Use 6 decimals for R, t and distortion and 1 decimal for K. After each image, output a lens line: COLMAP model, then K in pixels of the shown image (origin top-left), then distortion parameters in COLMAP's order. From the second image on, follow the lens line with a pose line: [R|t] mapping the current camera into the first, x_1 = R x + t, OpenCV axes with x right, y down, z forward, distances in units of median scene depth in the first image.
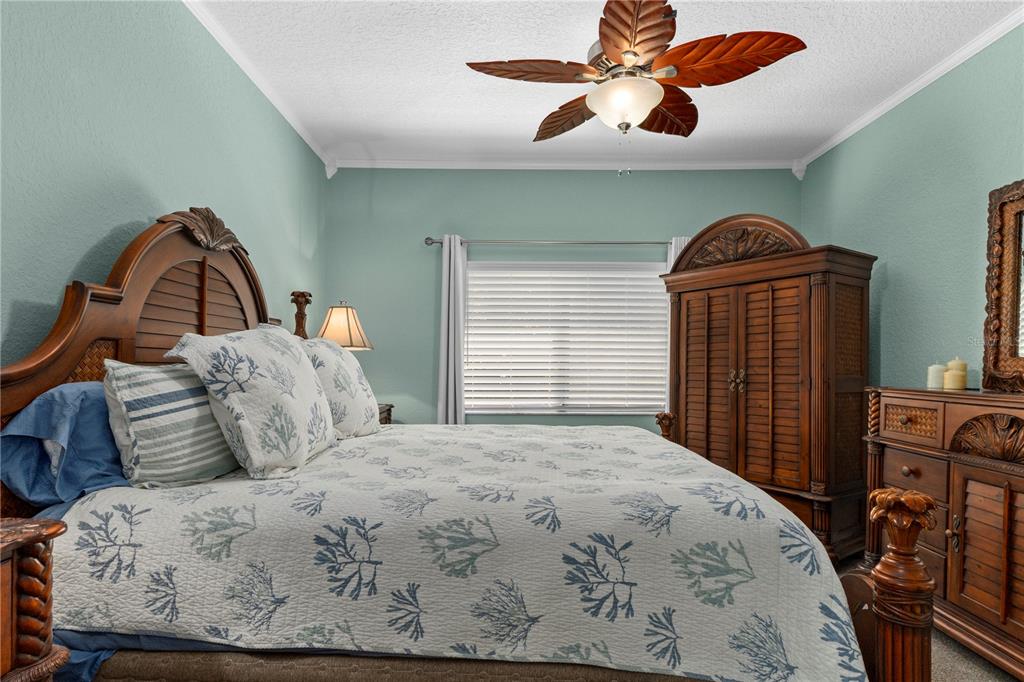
lens RADIAL K [[517.7, 0, 549.7], [0, 517.7, 370.2], [0, 0, 1]] dist [-0.000800, -0.001237]
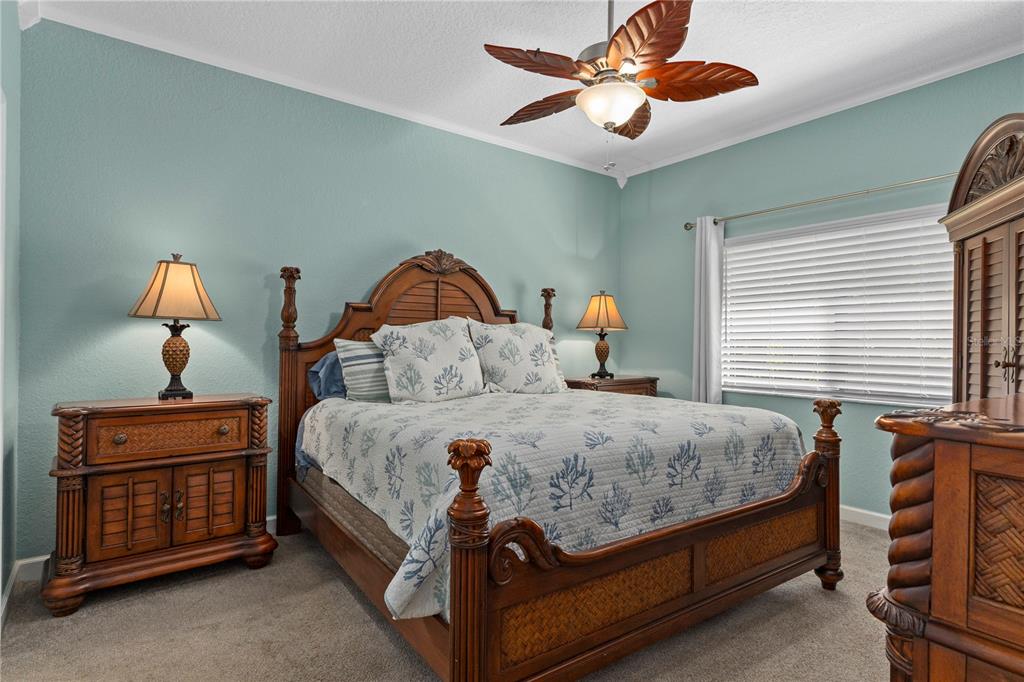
lens RADIAL K [[517.7, 0, 520.6], [0, 517.7, 341.1], [0, 0, 1]] dist [-0.000800, -0.001237]
pose [[0.619431, -0.004410, -0.785039, 0.916646], [-0.008039, 0.999896, -0.011960, 0.006737], [0.785010, 0.013719, 0.619331, 0.177313]]
